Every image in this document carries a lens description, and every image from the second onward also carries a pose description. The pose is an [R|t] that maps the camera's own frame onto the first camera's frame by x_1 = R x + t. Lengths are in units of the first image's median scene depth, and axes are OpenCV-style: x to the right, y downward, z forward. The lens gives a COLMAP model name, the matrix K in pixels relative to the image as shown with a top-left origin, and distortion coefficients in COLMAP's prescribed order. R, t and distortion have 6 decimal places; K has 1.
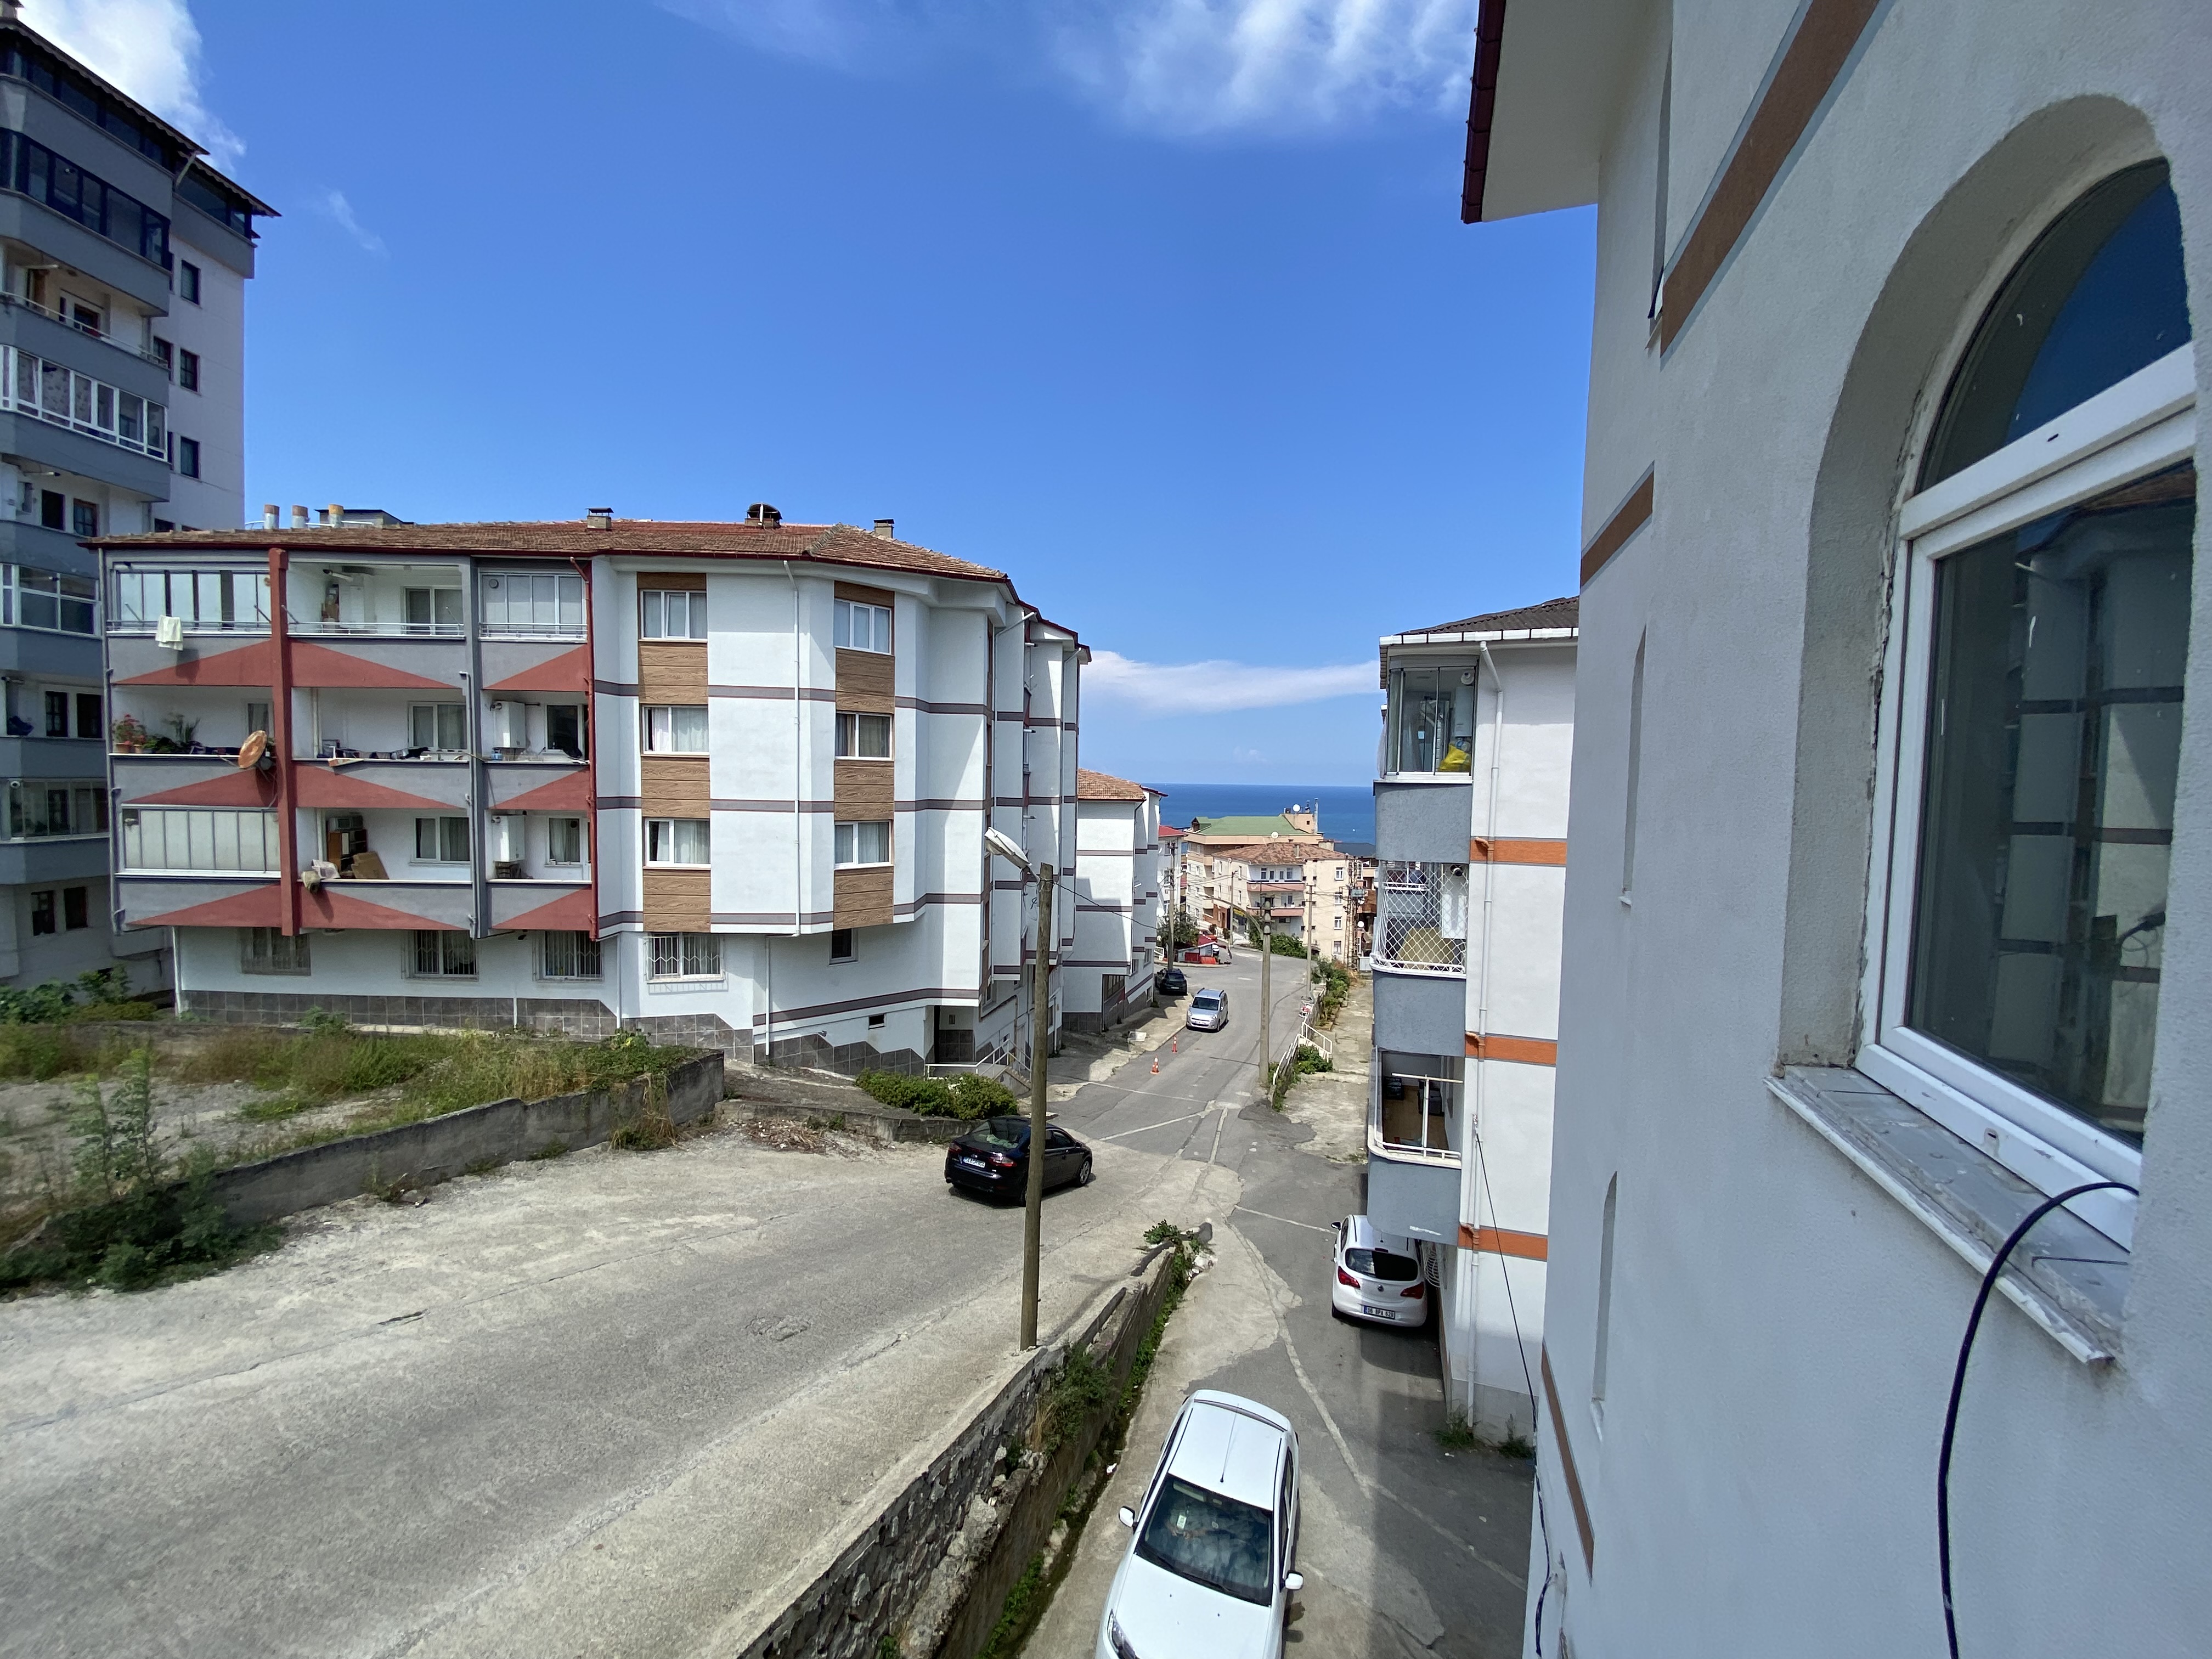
lens RADIAL K [[889.6, 0, 1105.8], [0, 889.6, 826.9], [0, 0, 1]] dist [0.014887, -0.018003]
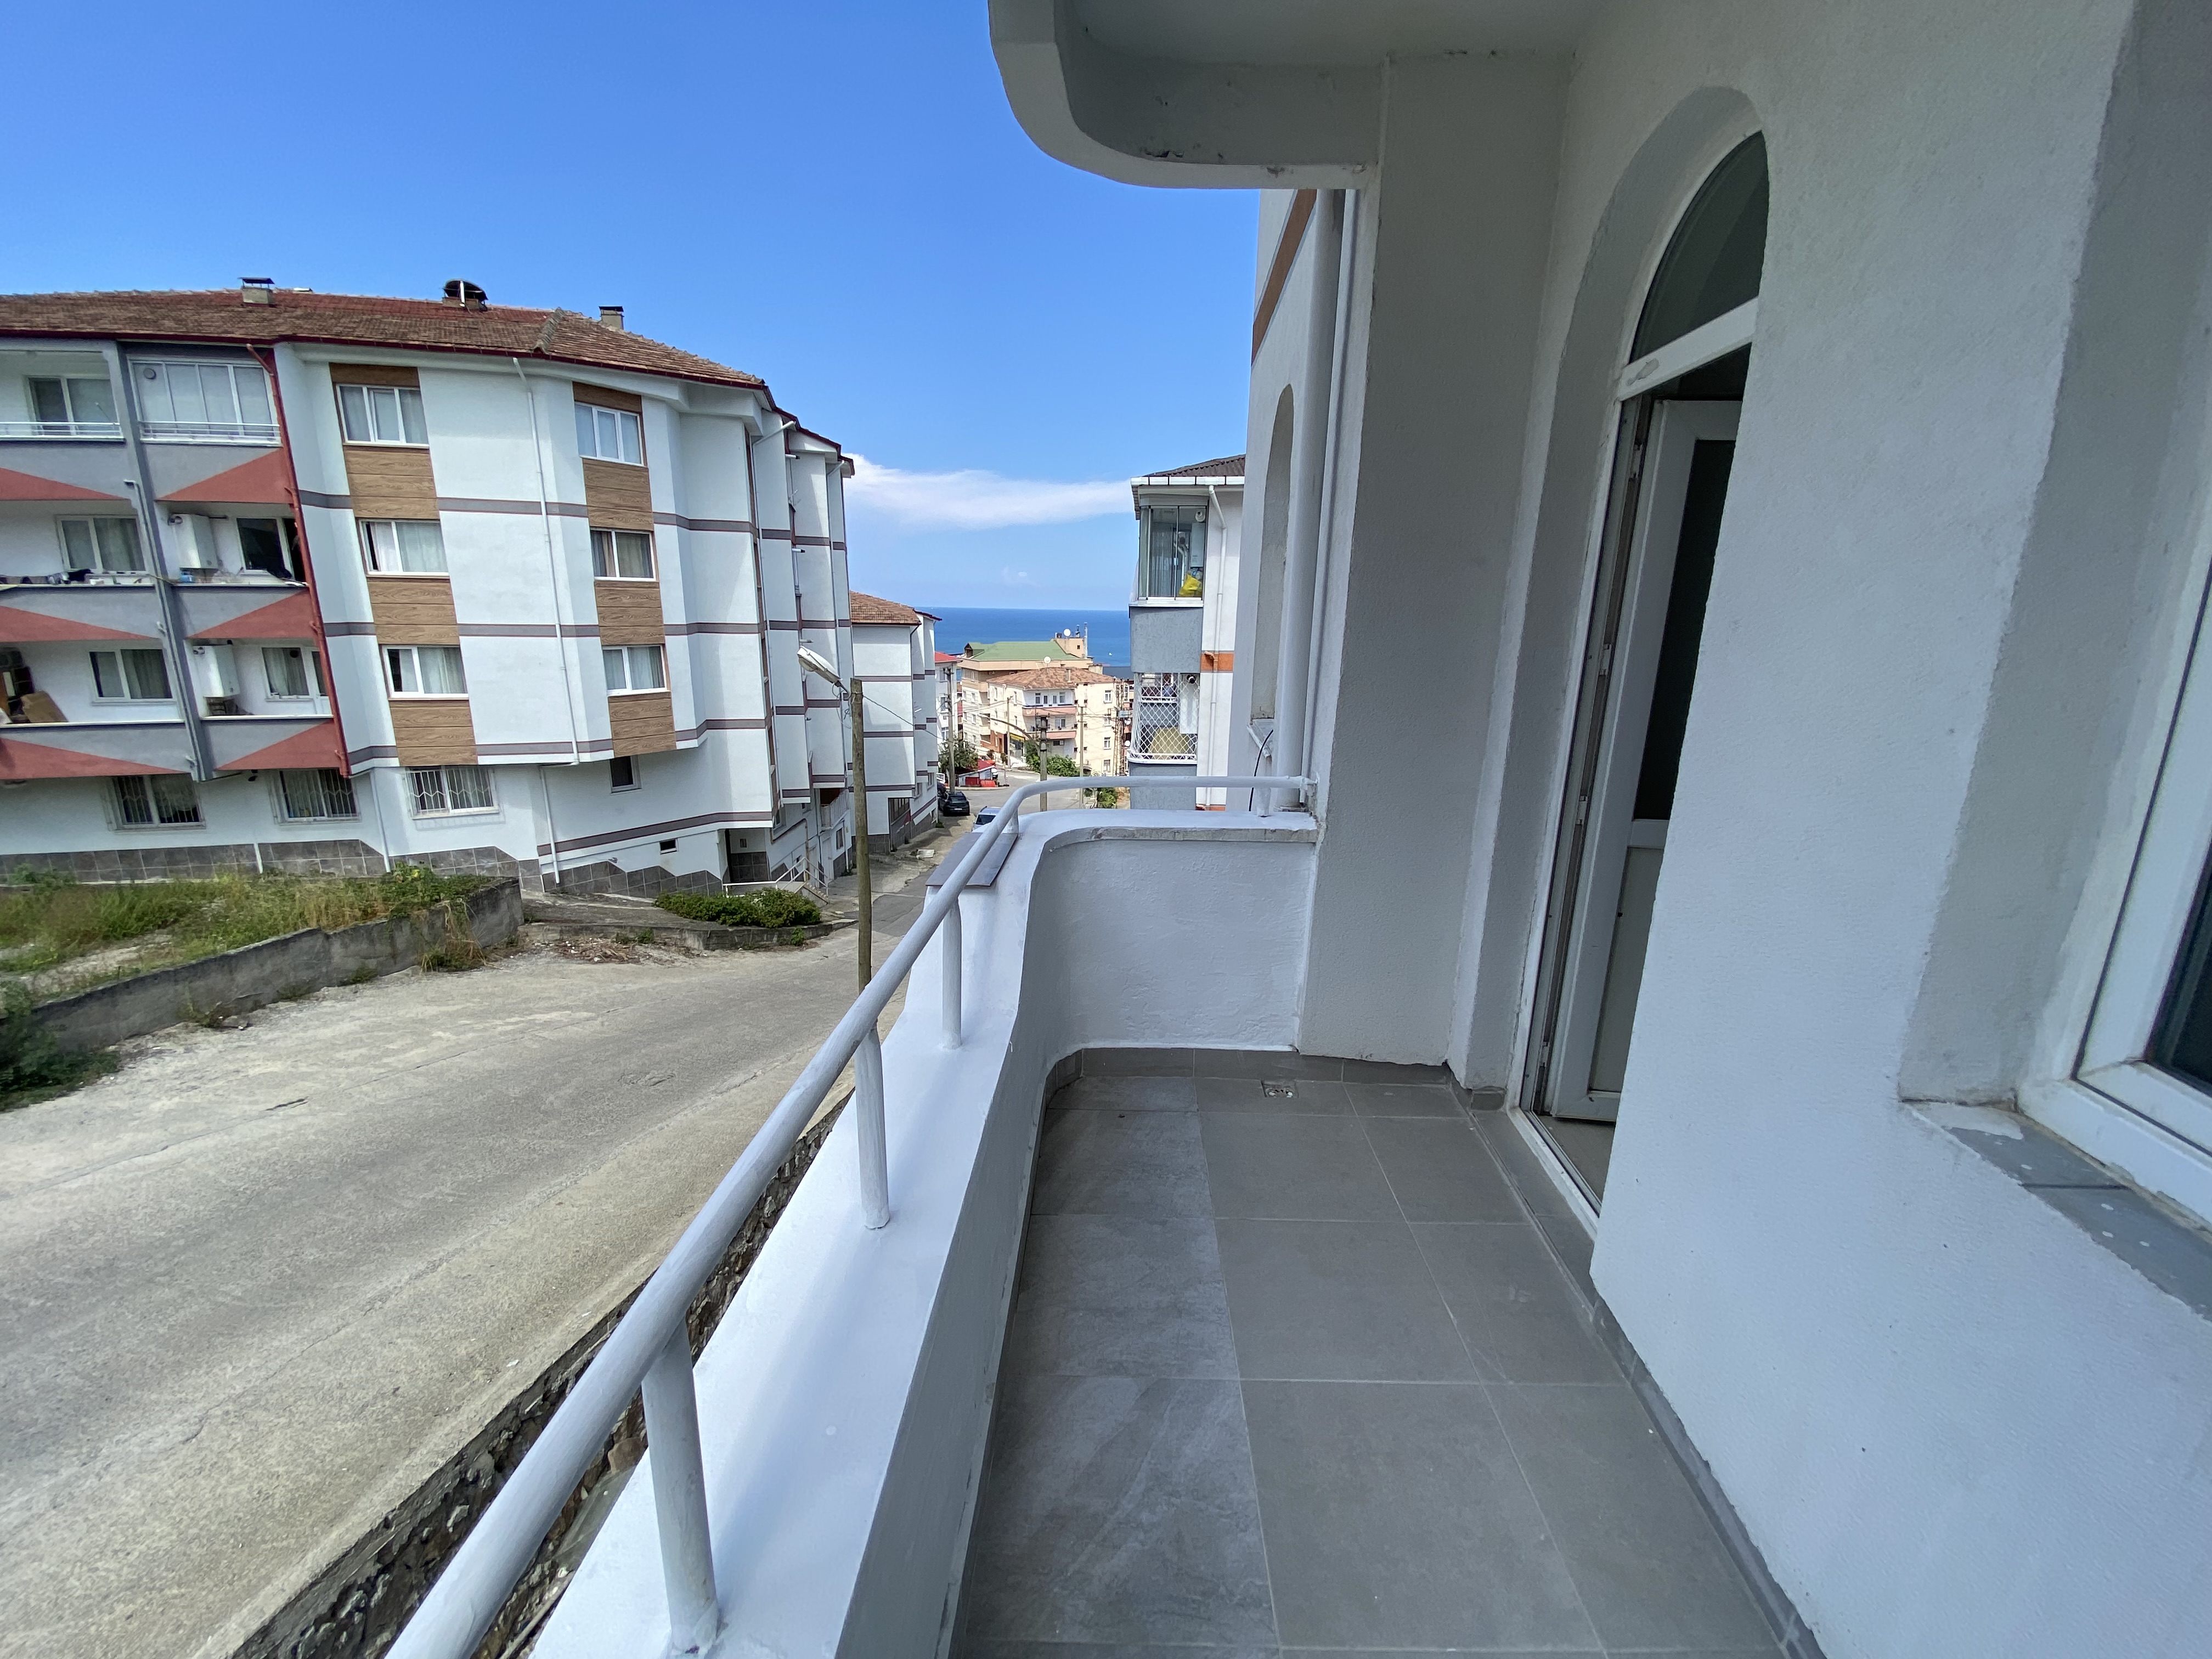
lens RADIAL K [[885.2, 0, 1120.6], [0, 885.2, 831.0], [0, 0, 1]] dist [0.002929, -0.013903]
pose [[0.964445, -0.063990, 0.256421, -0.019945], [0.011662, 0.979605, 0.200596, 0.004754], [-0.264027, -0.190473, 0.945521, -0.110642]]
